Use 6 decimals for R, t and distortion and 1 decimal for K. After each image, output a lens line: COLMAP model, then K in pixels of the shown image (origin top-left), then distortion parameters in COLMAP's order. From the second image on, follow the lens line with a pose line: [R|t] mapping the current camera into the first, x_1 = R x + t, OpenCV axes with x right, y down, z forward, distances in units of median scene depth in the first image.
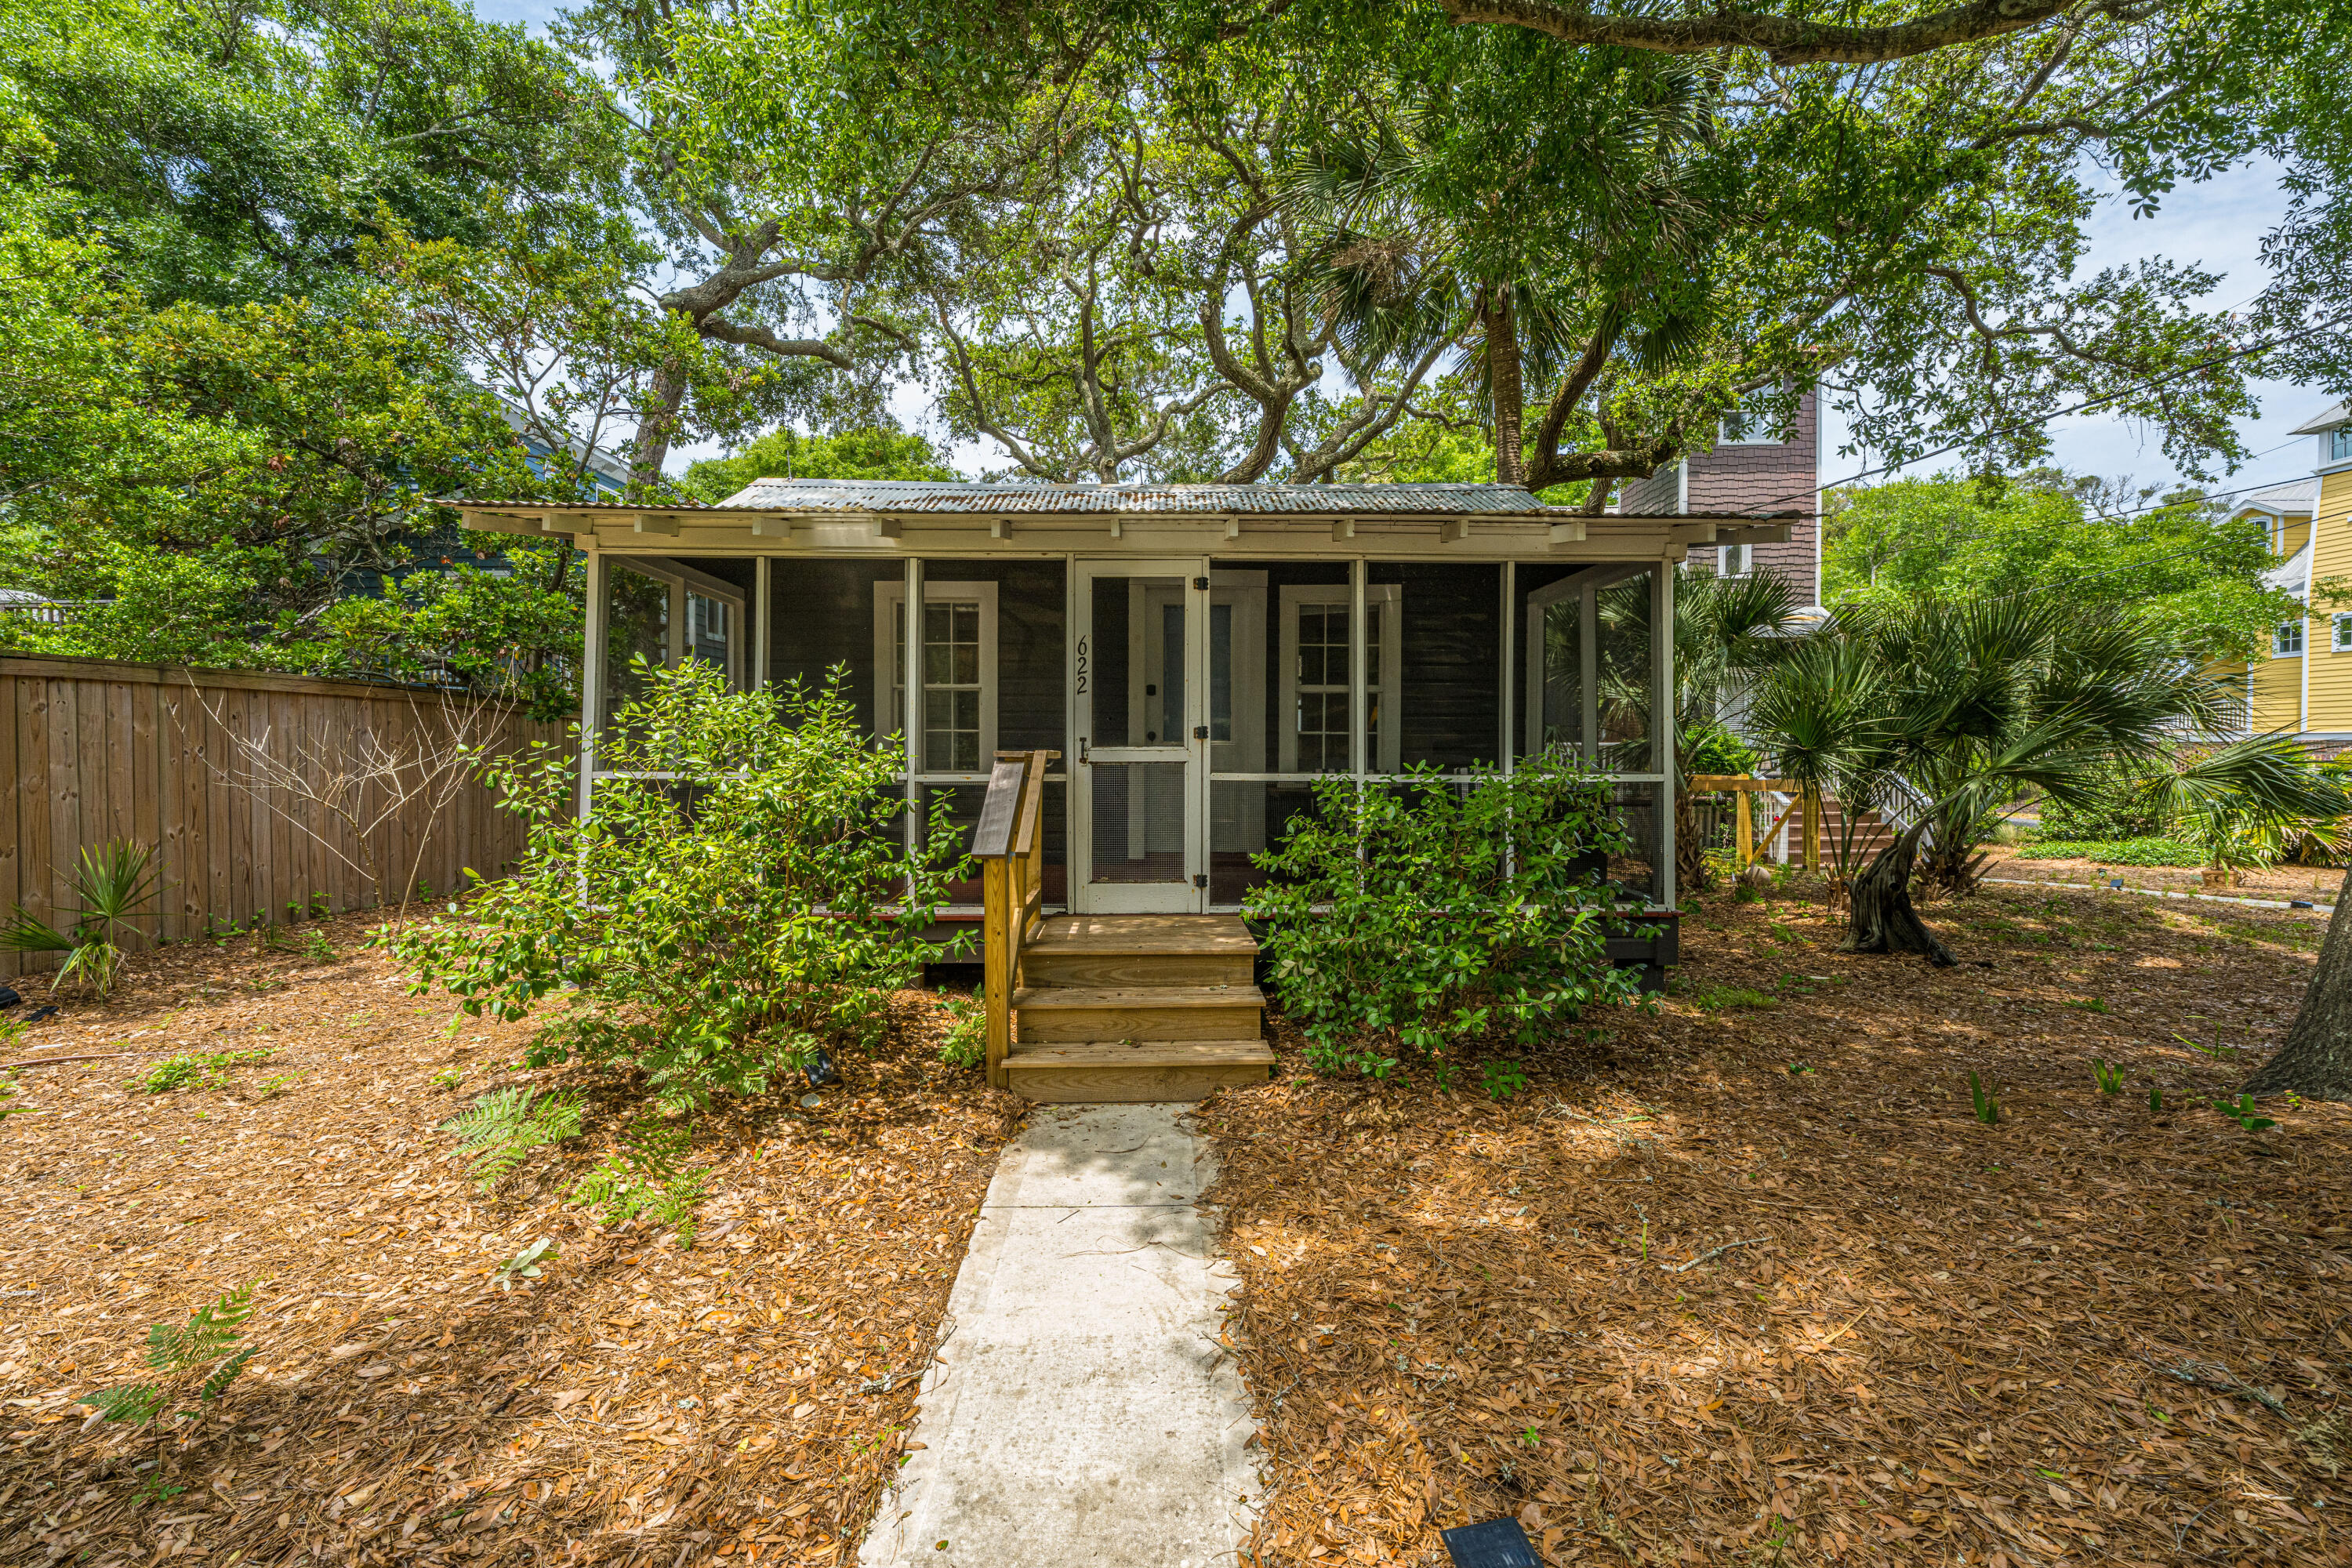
lens RADIAL K [[962.4, 0, 1143.8], [0, 962.4, 775.8], [0, 0, 1]] dist [0.000167, -0.000856]
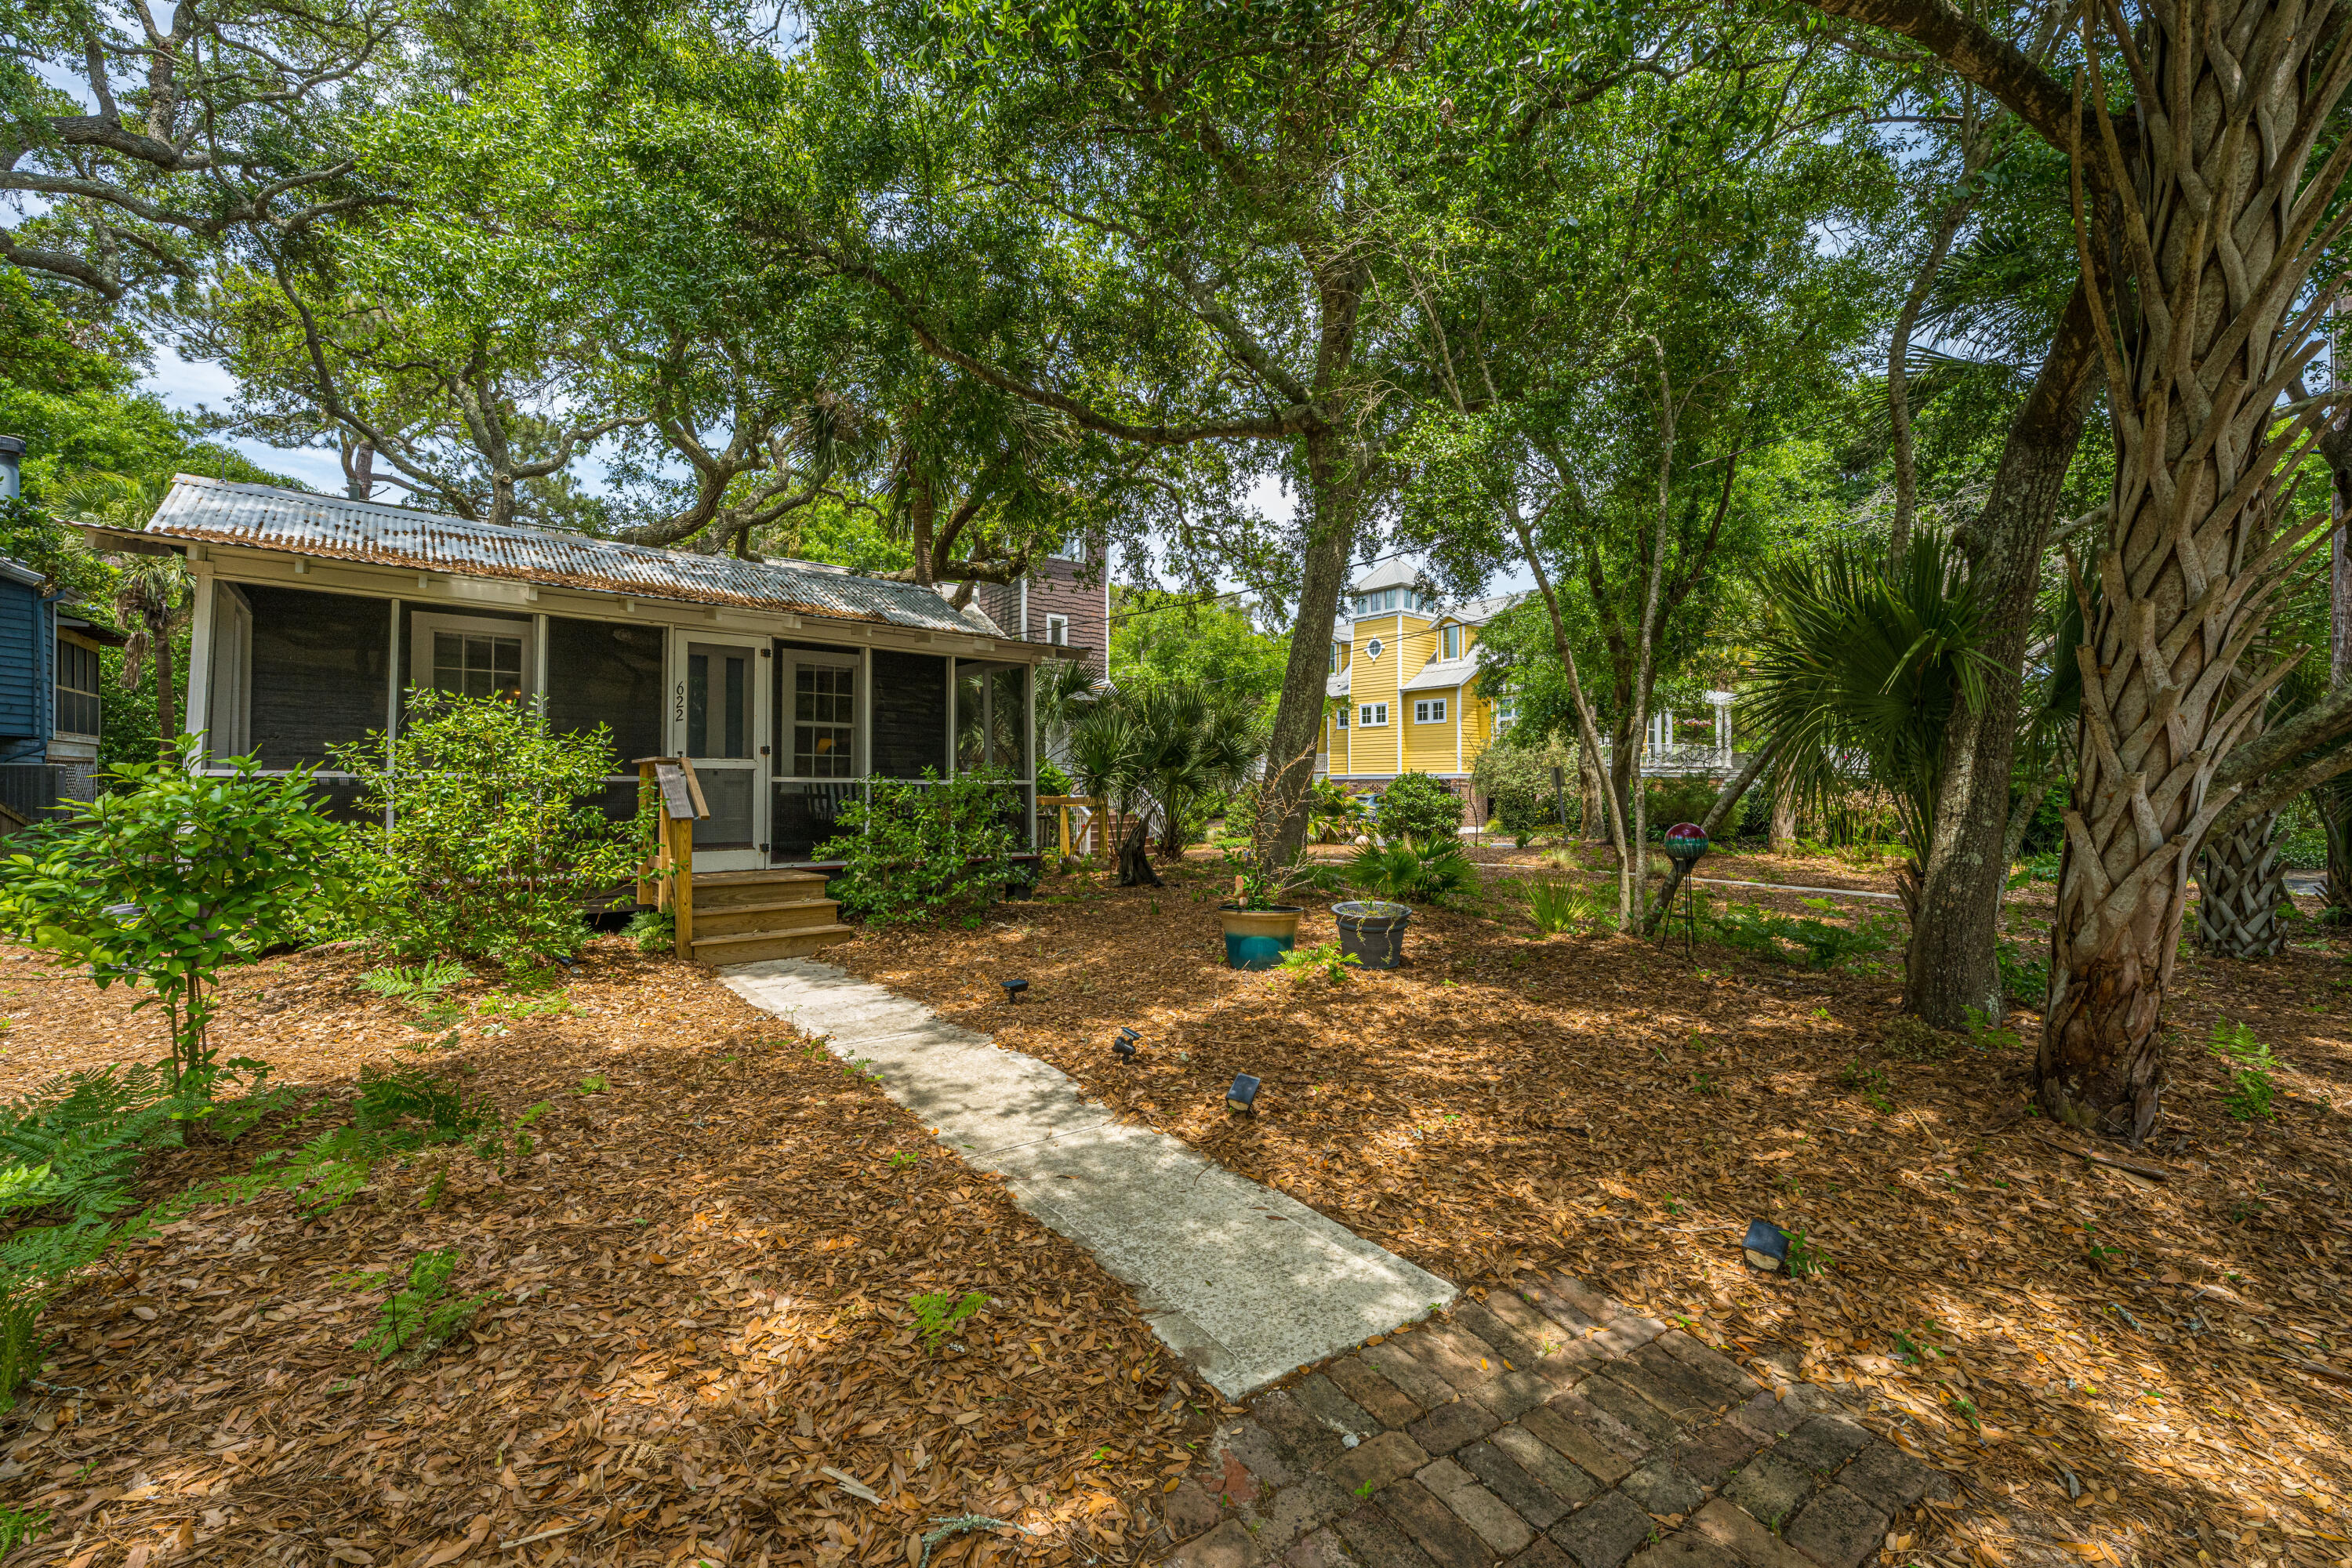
lens RADIAL K [[962.4, 0, 1158.4], [0, 962.4, 794.5], [0, 0, 1]] dist [0.000167, -0.000856]
pose [[0.790975, 0.001501, 0.611846, -0.239499], [0.009860, 0.999836, -0.015199, 0.034182], [-0.611769, 0.018055, 0.790831, -0.368769]]
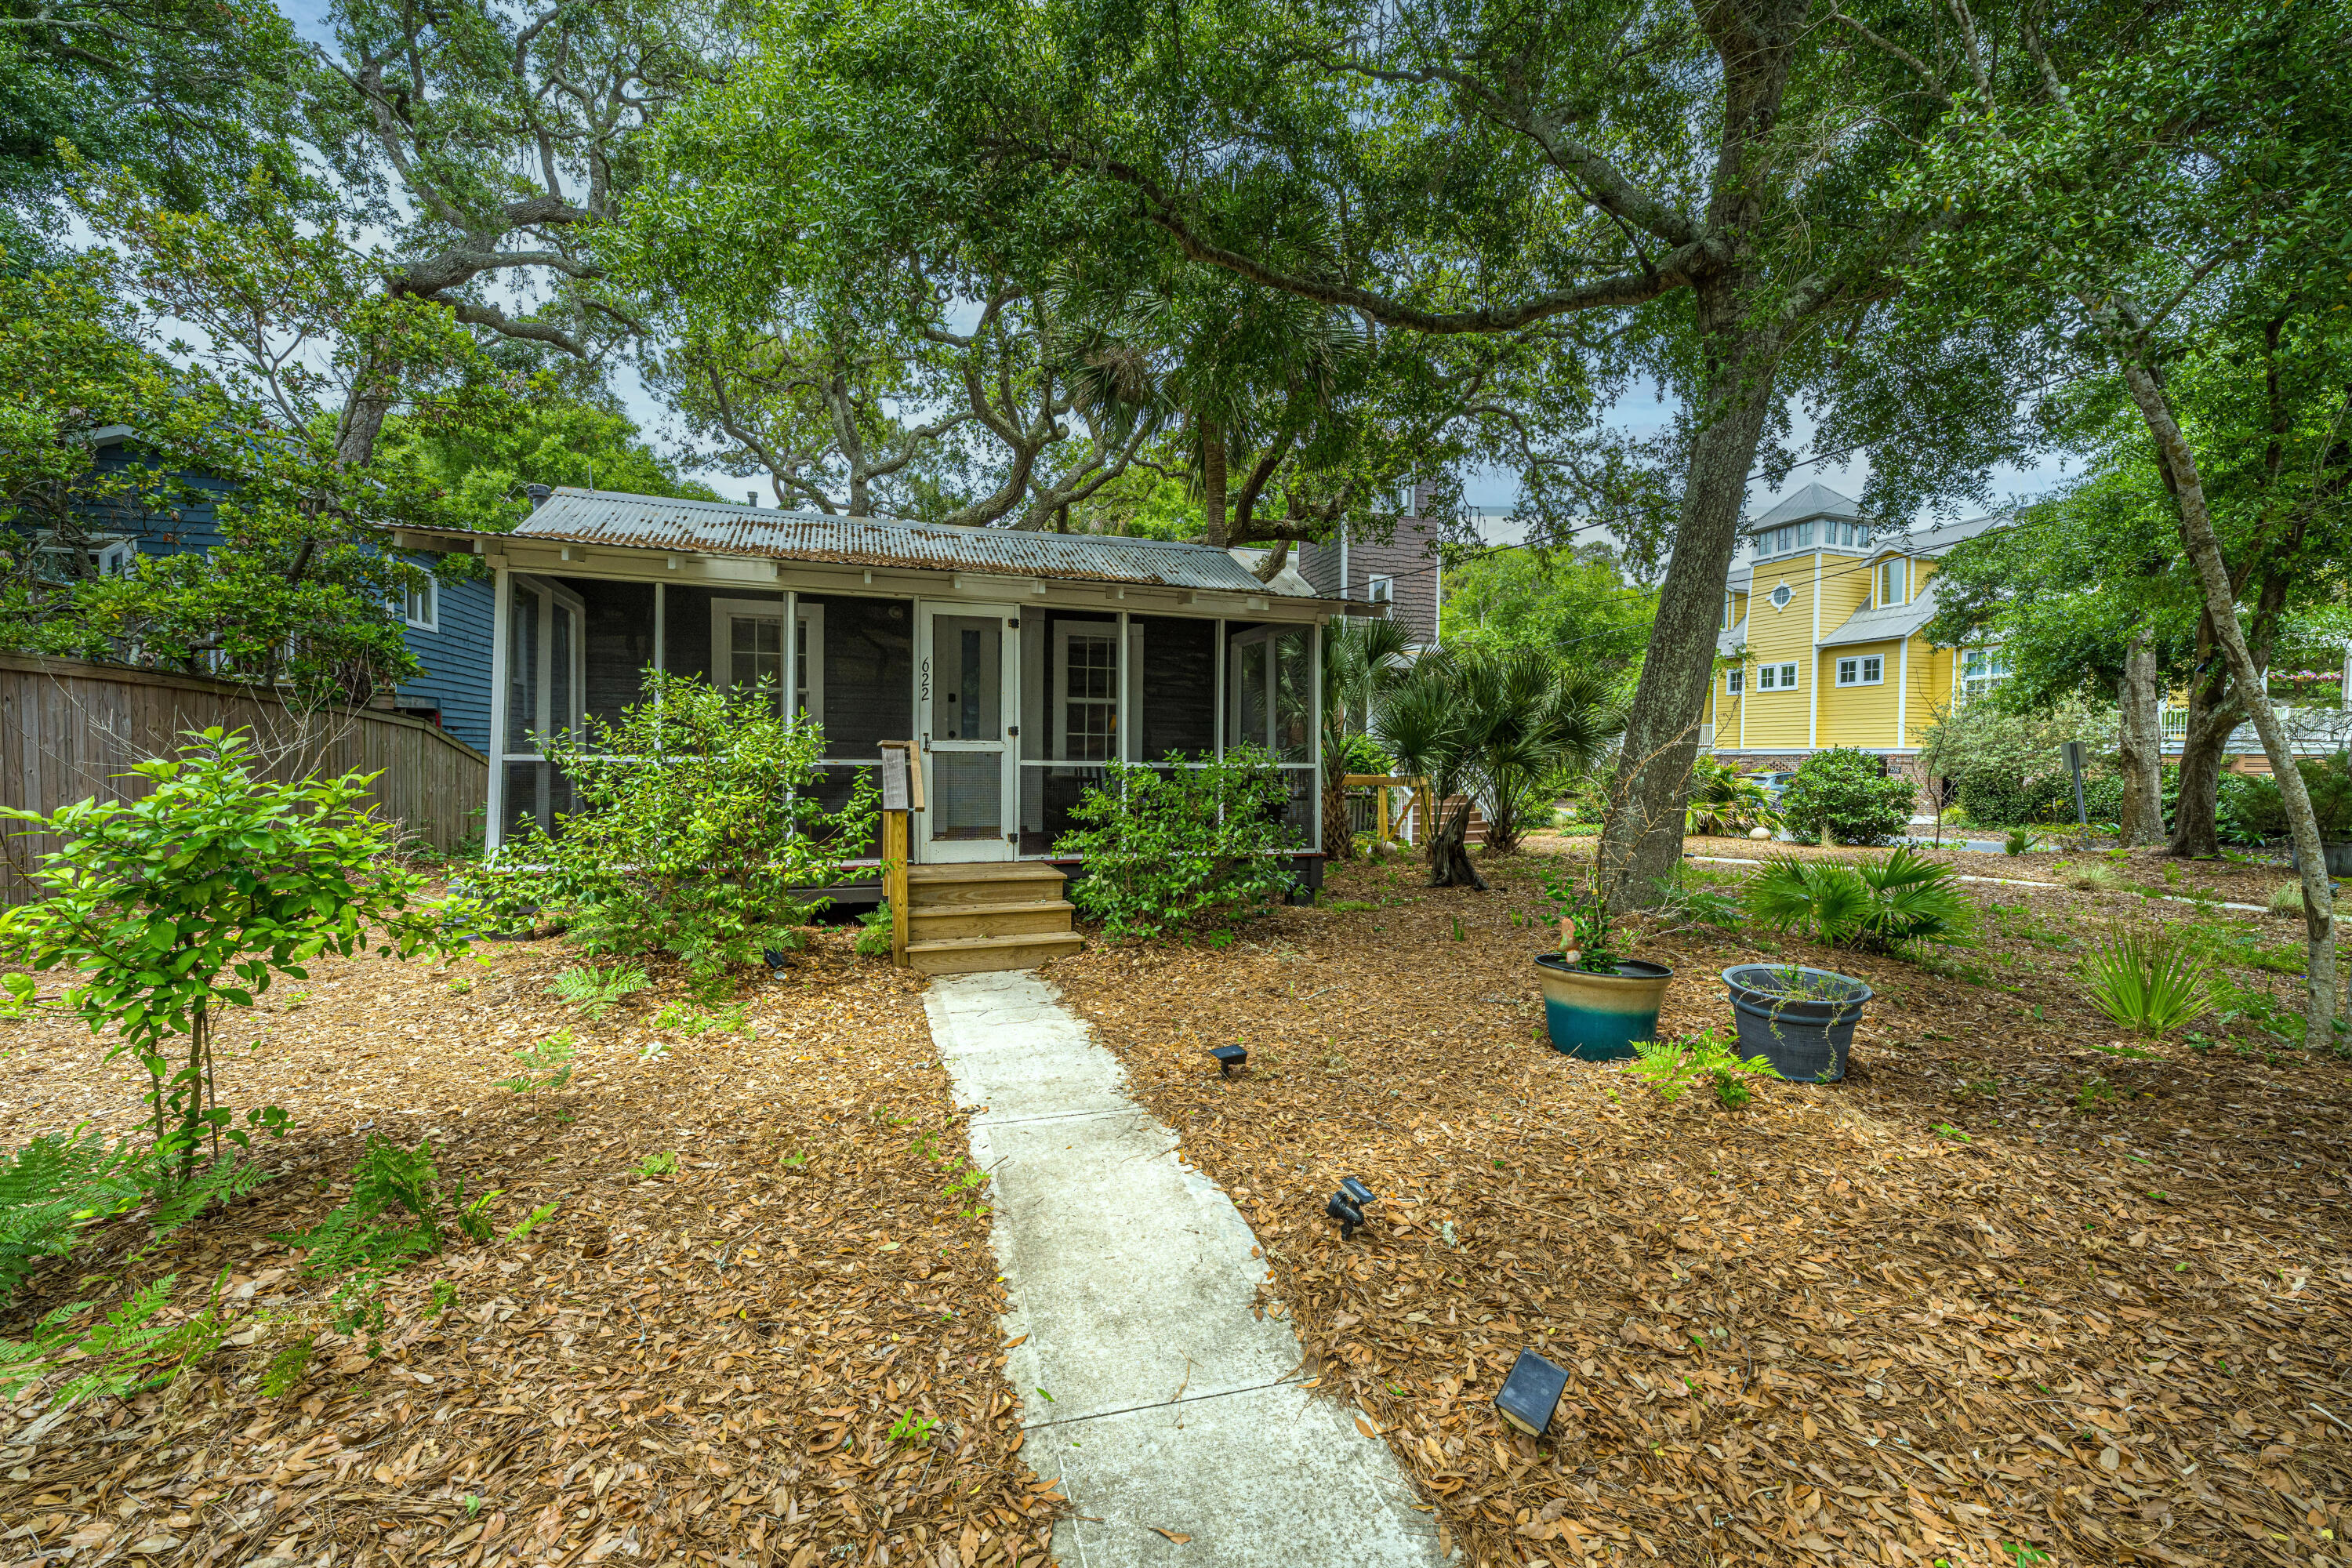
lens RADIAL K [[962.4, 0, 1158.9], [0, 962.4, 795.5], [0, 0, 1]] dist [0.000167, -0.000856]
pose [[0.951699, -0.002145, 0.307025, -0.105103], [-0.002075, 0.999908, 0.013417, 0.018549], [-0.307026, -0.013406, 0.951607, -0.241770]]
